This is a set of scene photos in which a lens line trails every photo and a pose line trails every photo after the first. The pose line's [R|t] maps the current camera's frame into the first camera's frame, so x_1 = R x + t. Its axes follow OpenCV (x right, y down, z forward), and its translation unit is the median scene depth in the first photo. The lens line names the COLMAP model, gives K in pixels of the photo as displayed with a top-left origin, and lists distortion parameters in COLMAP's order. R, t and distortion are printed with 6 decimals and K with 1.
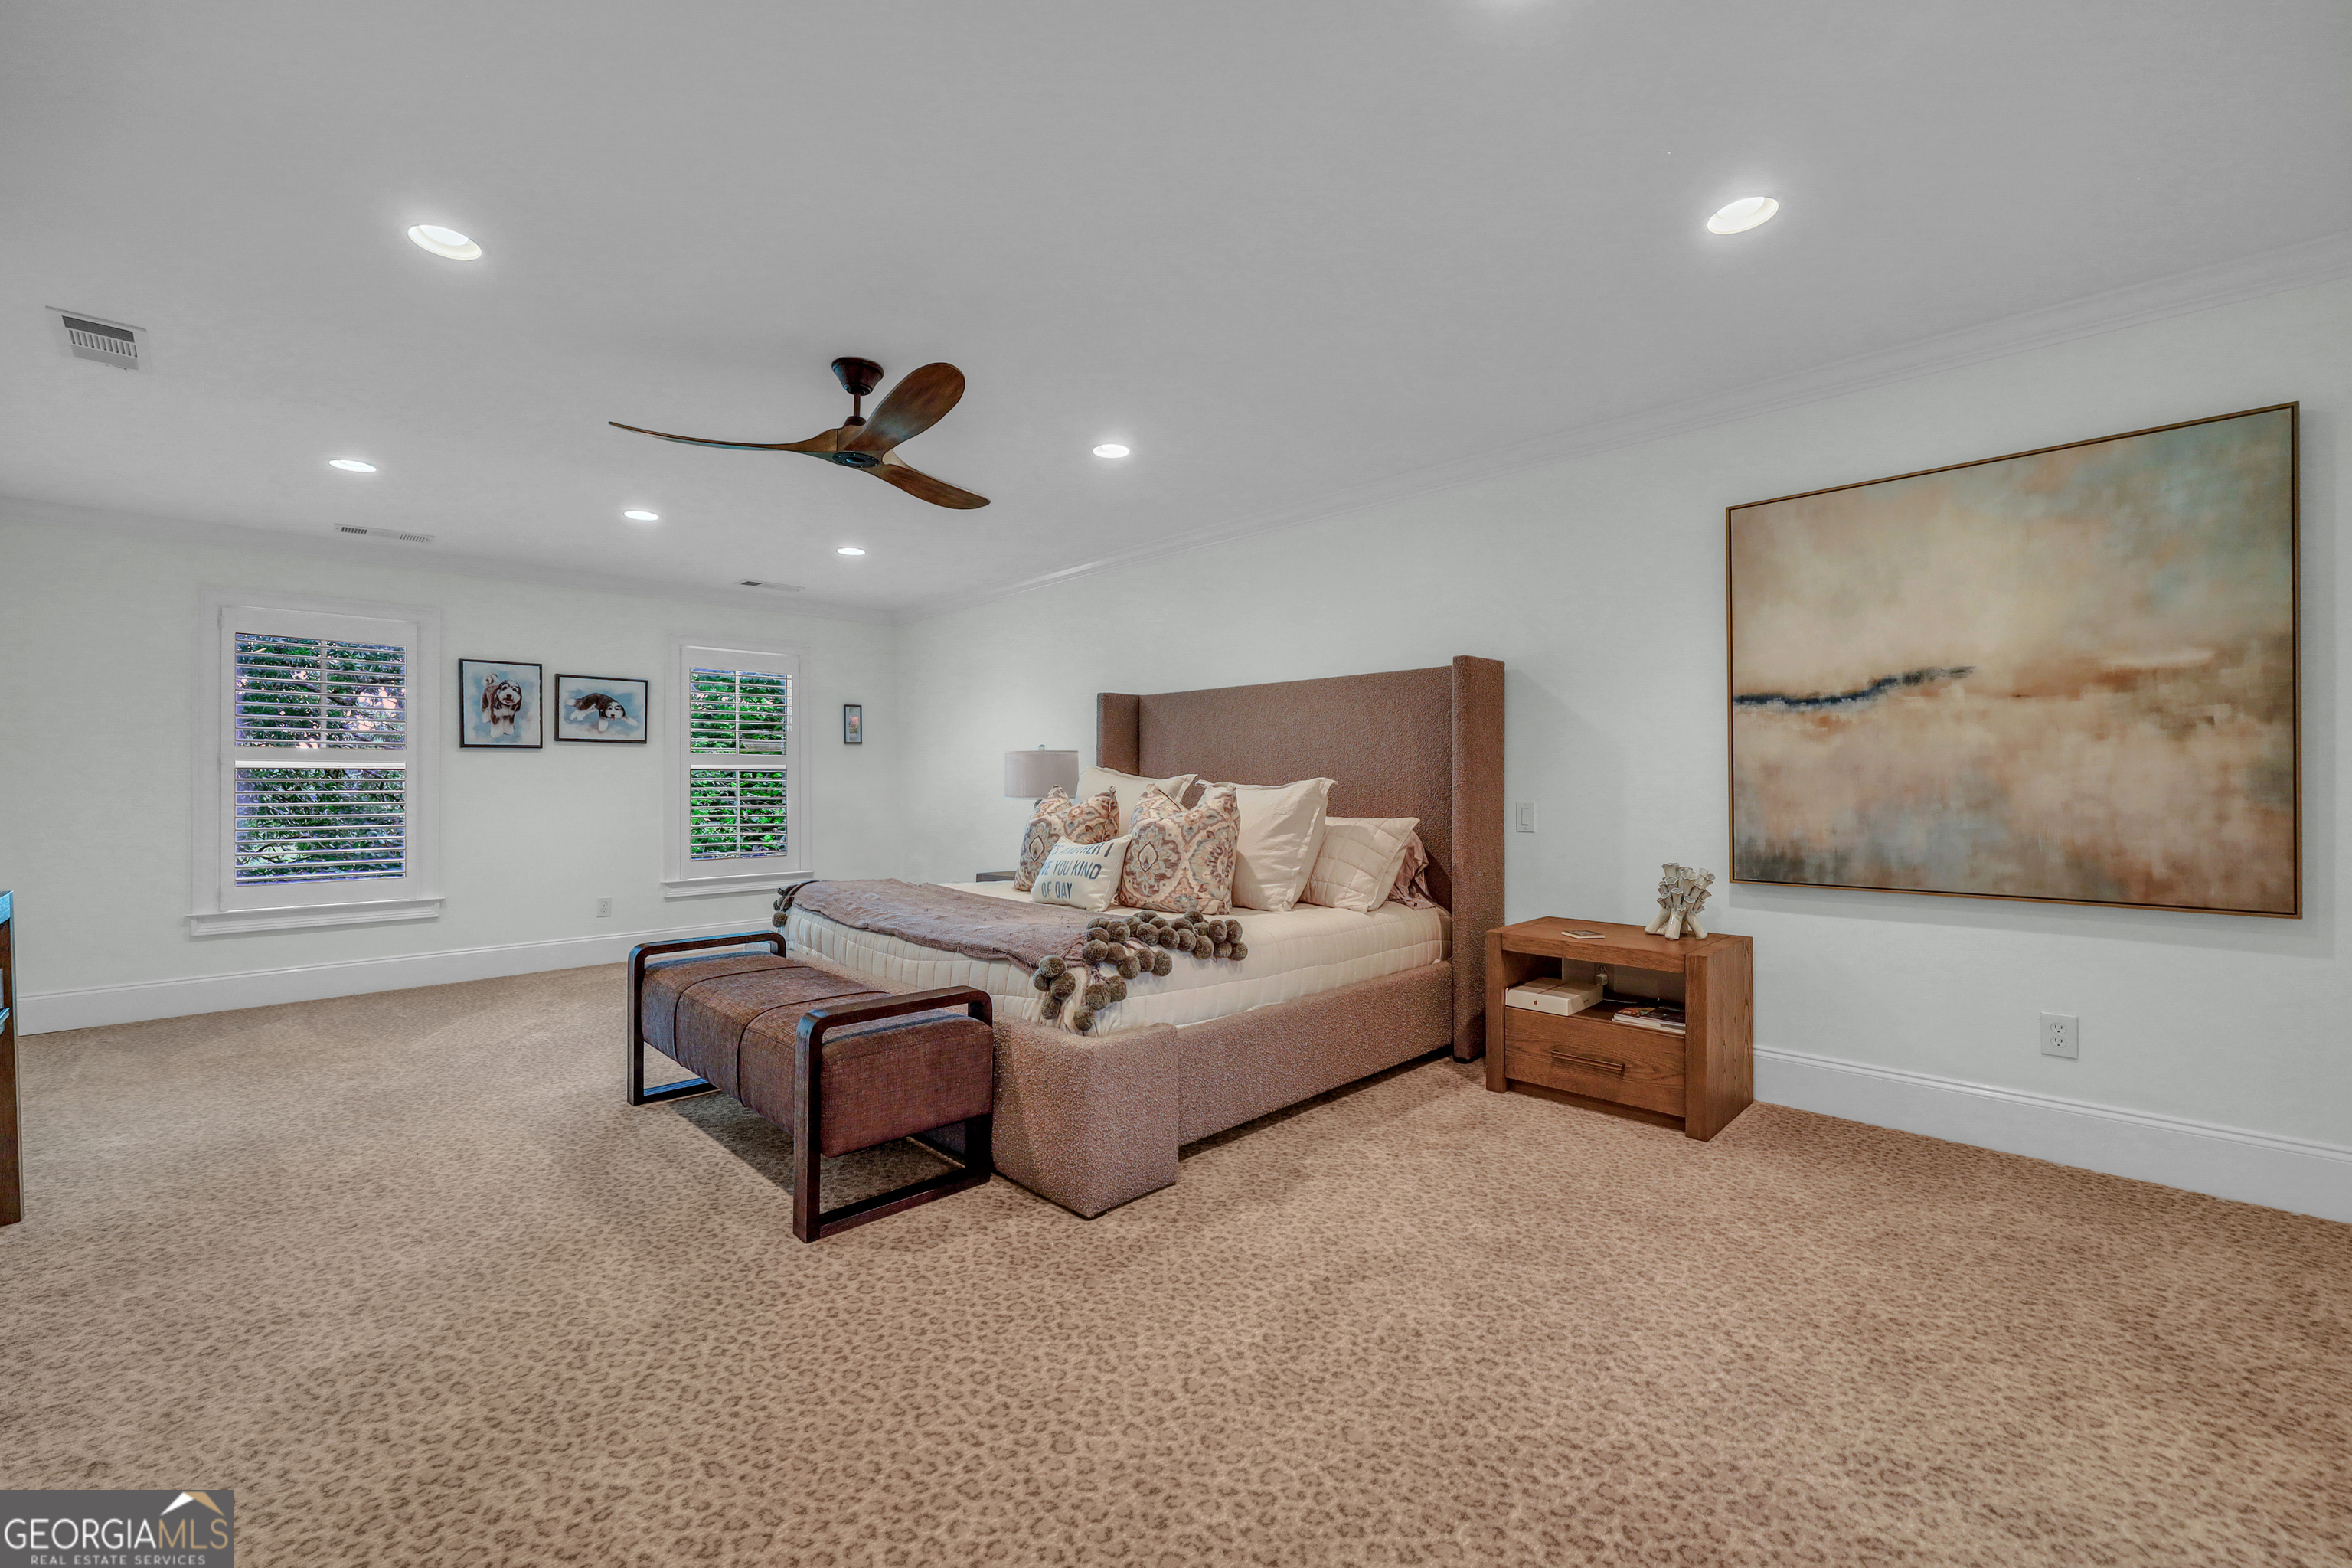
lens RADIAL K [[968.0, 0, 1173.3], [0, 968.0, 786.6], [0, 0, 1]] dist [-0.001762, -0.000323]
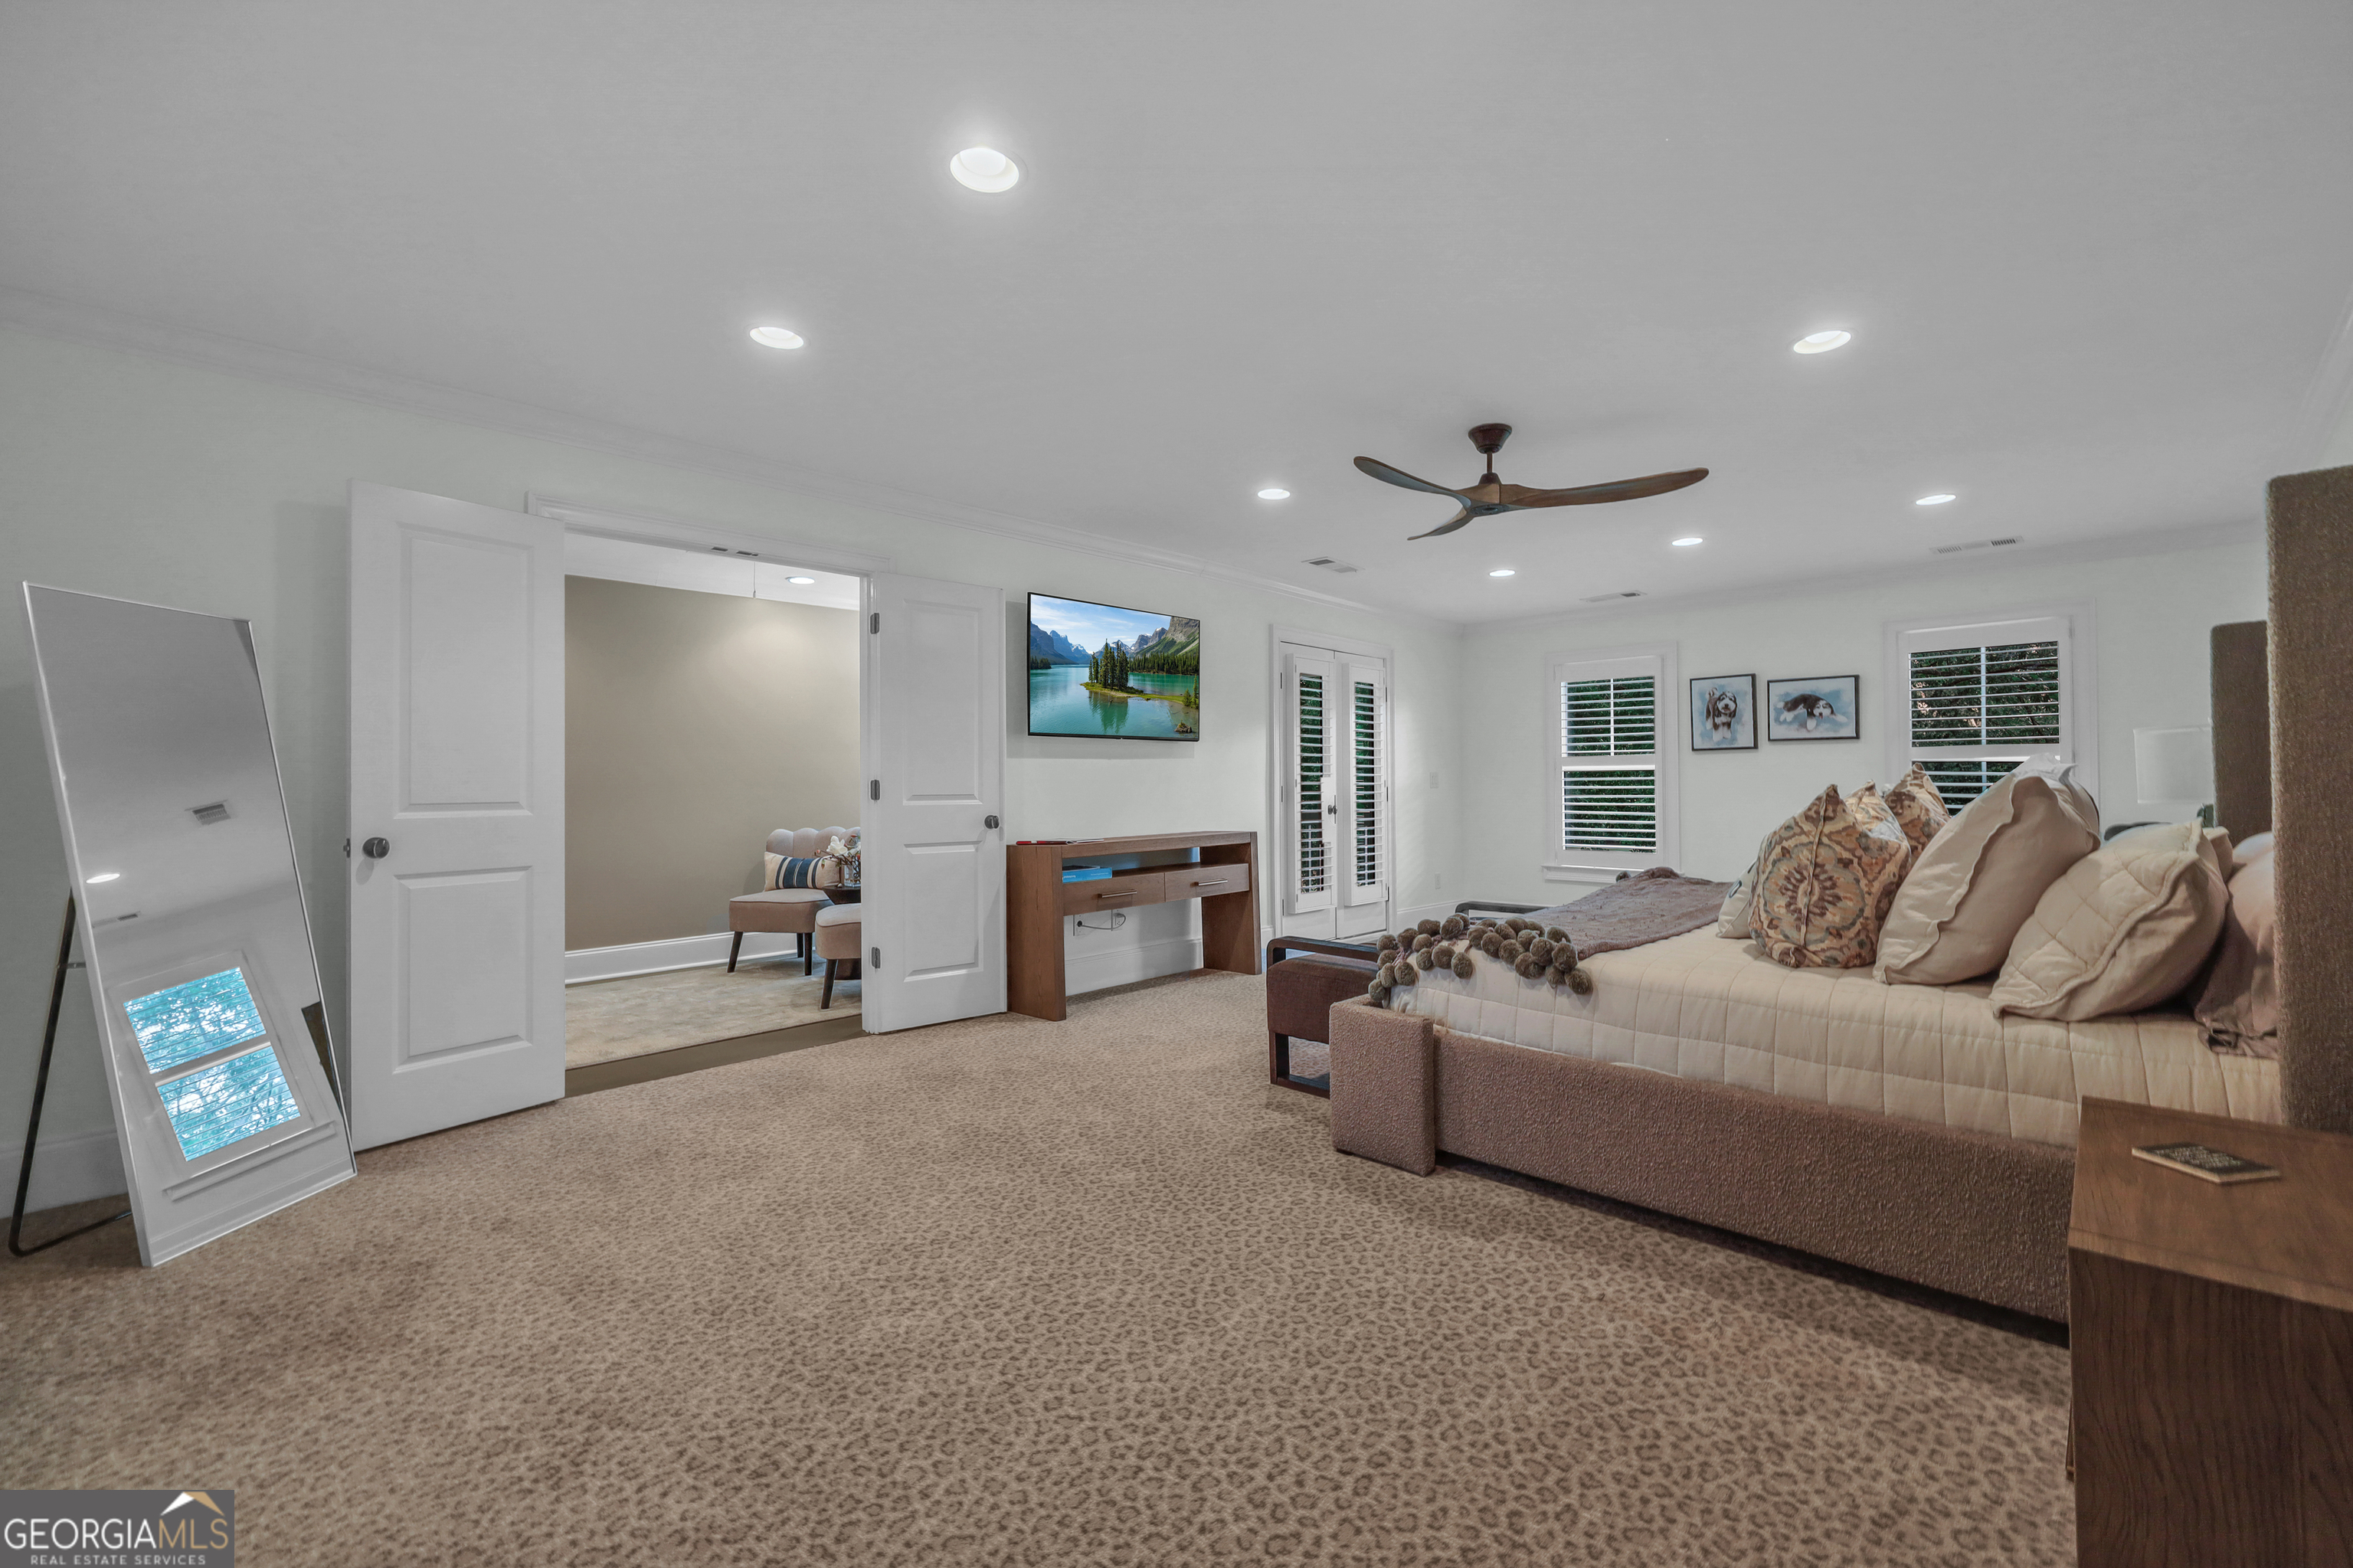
lens RADIAL K [[968.4, 0, 1173.8], [0, 968.4, 786.6], [0, 0, 1]] dist [-0.001762, -0.000323]
pose [[0.018646, 0.001514, -0.999825, 0.750135], [0.002907, 0.999995, 0.001569, -0.001618], [0.999822, -0.002935, 0.018642, 0.531543]]
